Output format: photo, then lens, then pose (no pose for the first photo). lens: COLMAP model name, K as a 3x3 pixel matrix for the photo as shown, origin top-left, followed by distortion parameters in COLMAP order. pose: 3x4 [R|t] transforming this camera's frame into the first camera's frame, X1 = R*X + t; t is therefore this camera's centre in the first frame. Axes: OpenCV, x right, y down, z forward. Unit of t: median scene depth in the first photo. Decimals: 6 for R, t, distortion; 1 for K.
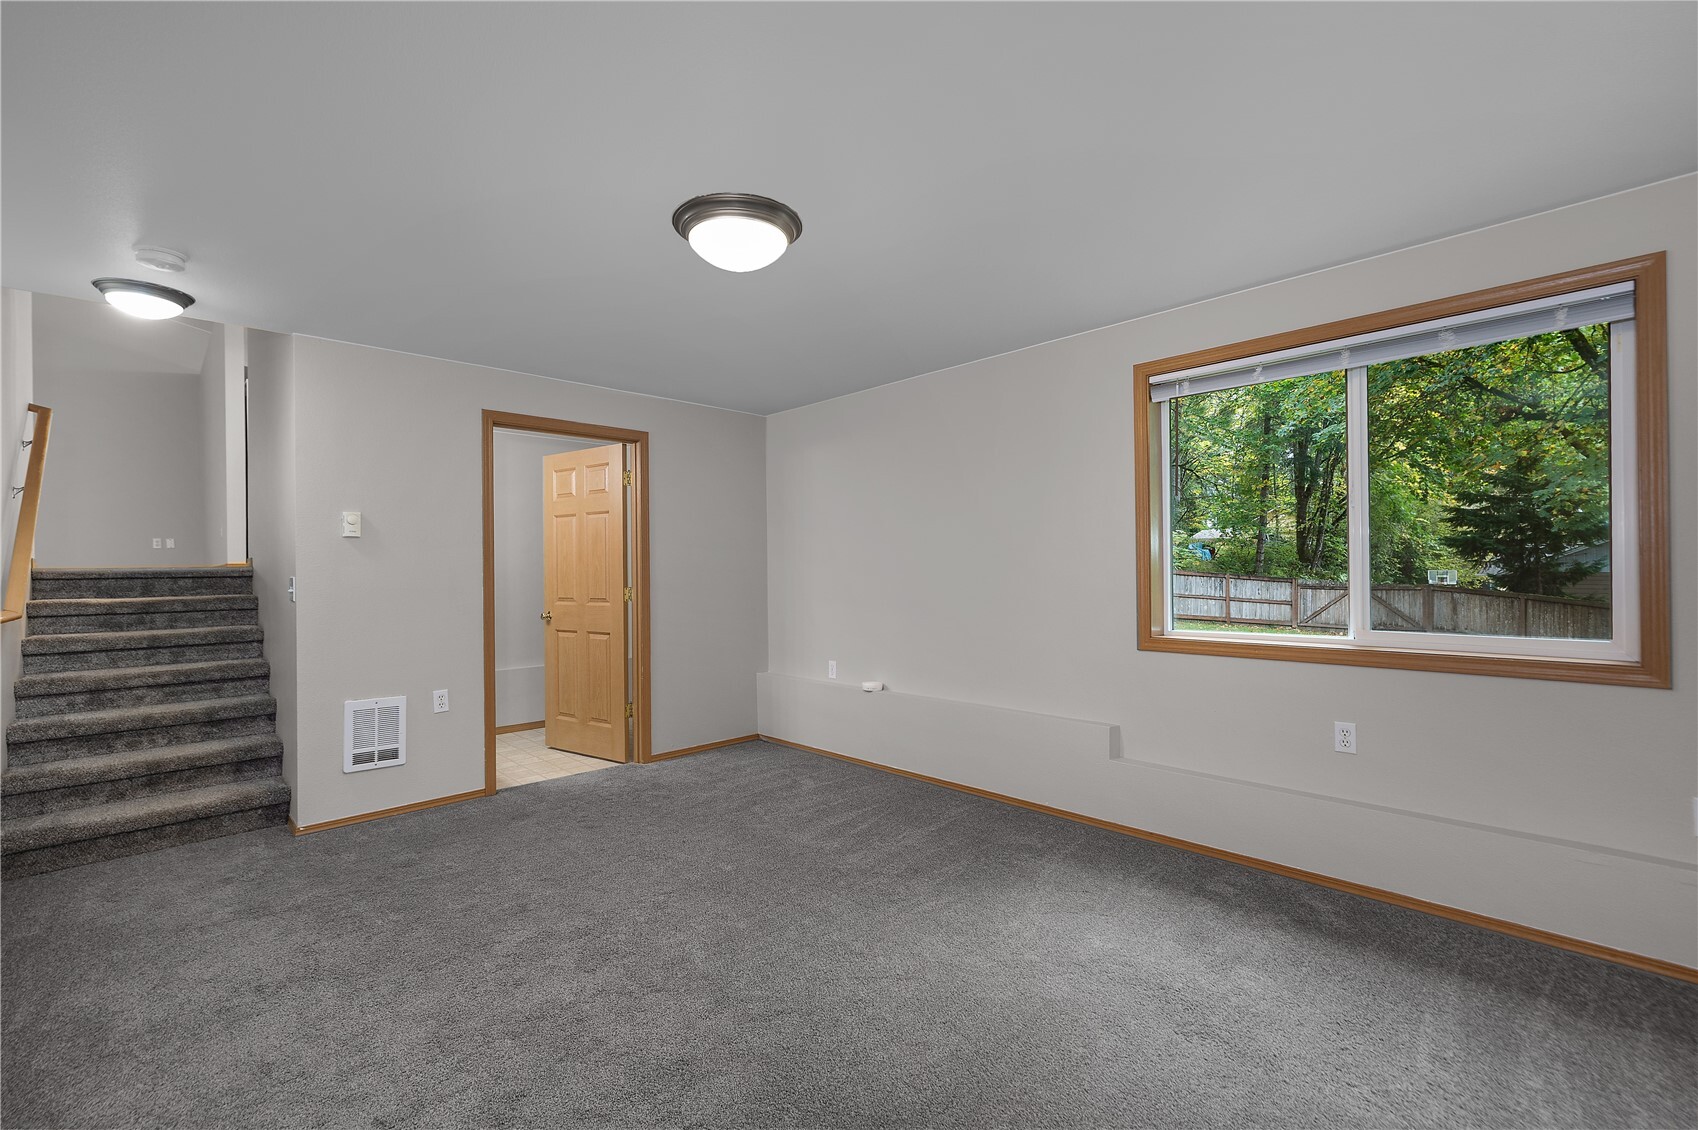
lens RADIAL K [[725.4, 0, 849.0], [0, 725.4, 565.0], [0, 0, 1]] dist [0.002451, 0.000351]
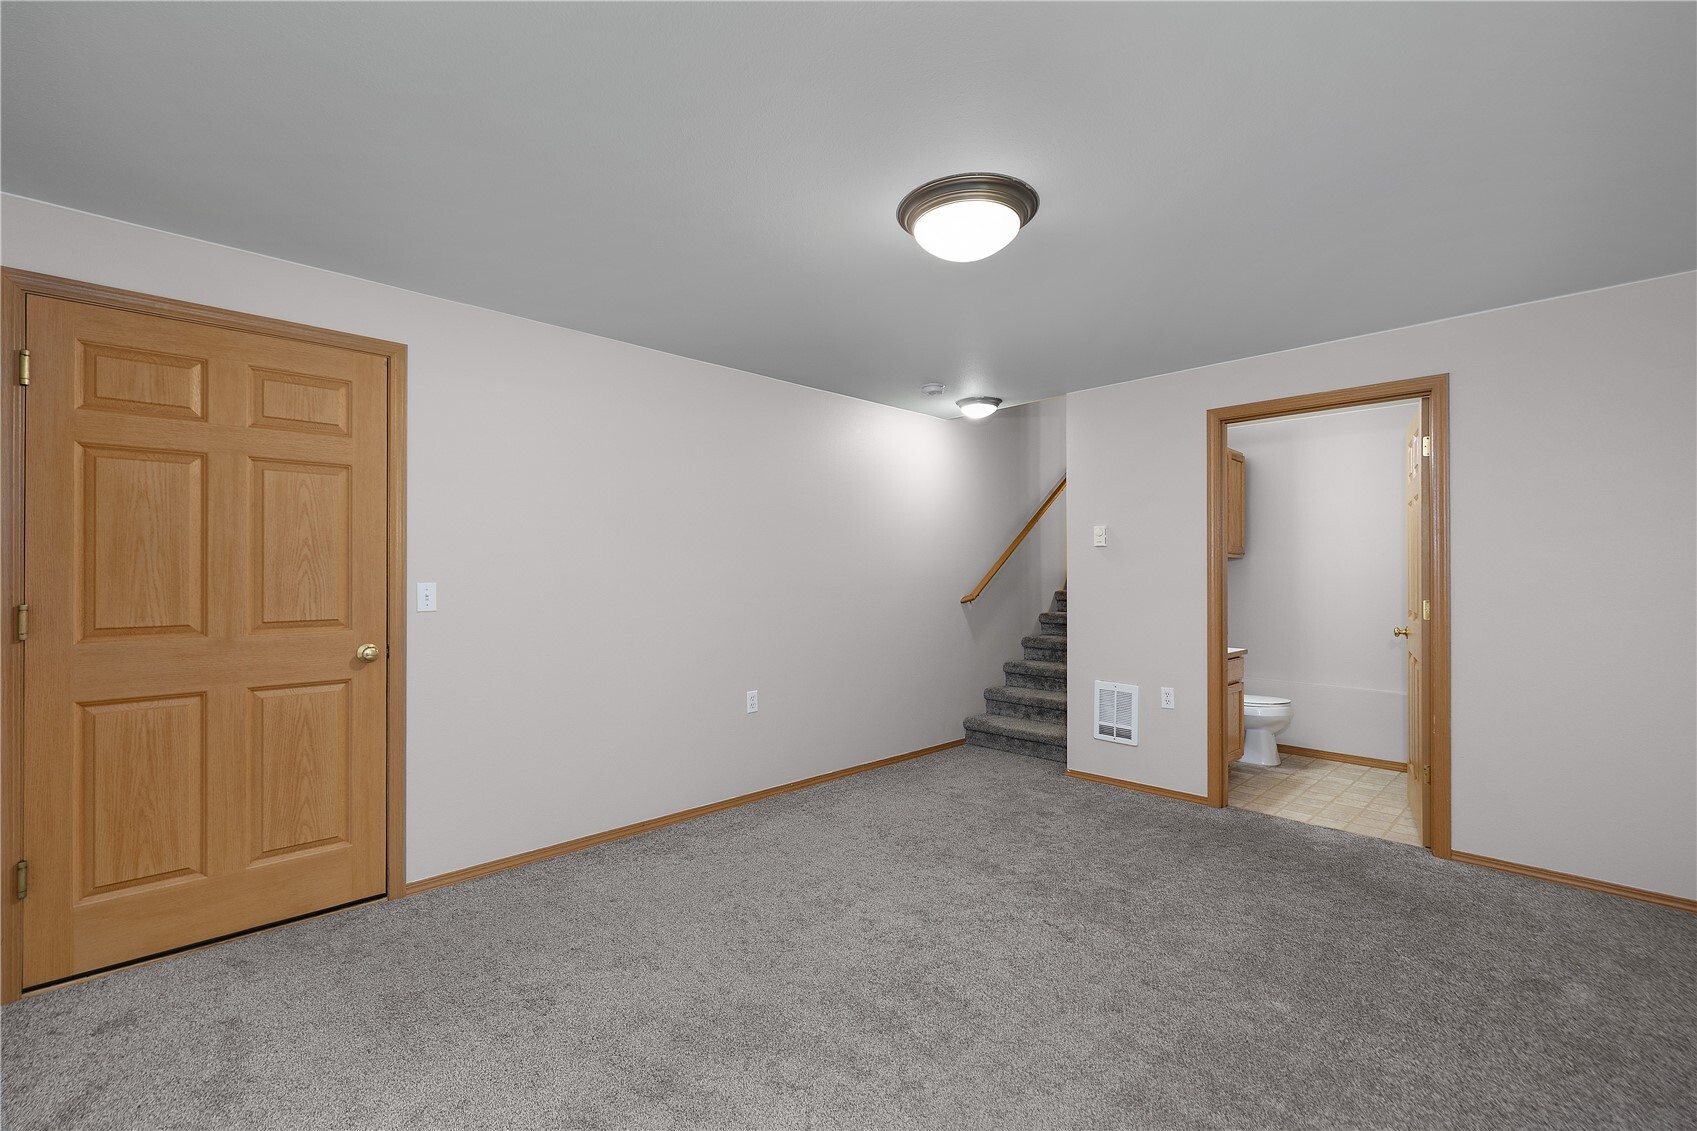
lens RADIAL K [[725.0, 0, 848.5], [0, 725.0, 565.5], [0, 0, 1]] dist [0.002451, 0.000351]
pose [[0.022084, 0.001128, -0.999755, 0.516356], [0.003153, 0.999994, 0.001198, -0.009131], [0.999751, -0.003179, 0.022081, 0.545555]]
